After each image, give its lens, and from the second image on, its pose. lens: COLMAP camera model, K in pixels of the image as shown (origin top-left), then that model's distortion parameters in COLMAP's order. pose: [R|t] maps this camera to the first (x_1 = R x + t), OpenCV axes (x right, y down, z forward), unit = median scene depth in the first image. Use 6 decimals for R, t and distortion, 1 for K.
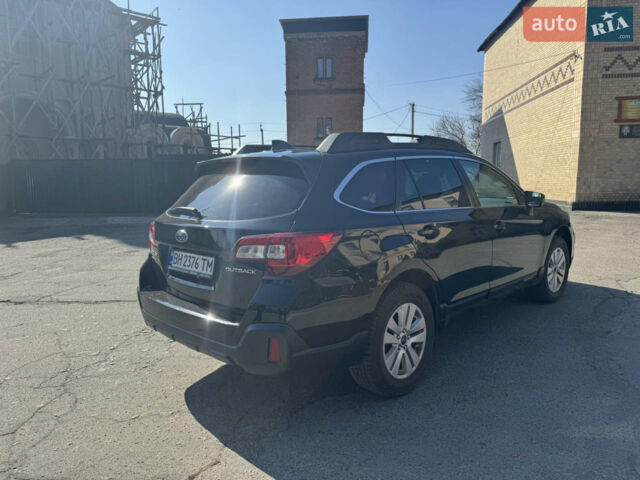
lens RADIAL K [[488.0, 0, 321.0], [0, 488.0, 240.3], [0, 0, 1]] dist [-0.003657, -0.018497]
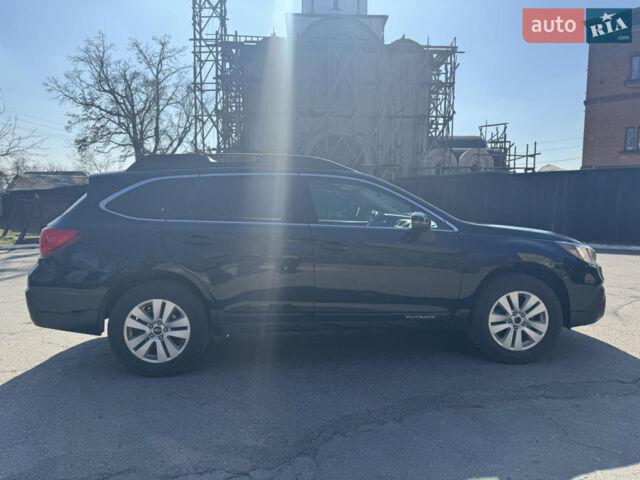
lens RADIAL K [[488.0, 0, 321.4], [0, 488.0, 240.0], [0, 0, 1]] dist [-0.003657, -0.018497]
pose [[0.725432, 0.060380, -0.685640, 0.199005], [-0.092022, 0.995710, -0.009677, -0.005641], [0.682114, 0.070114, 0.727877, 0.065514]]
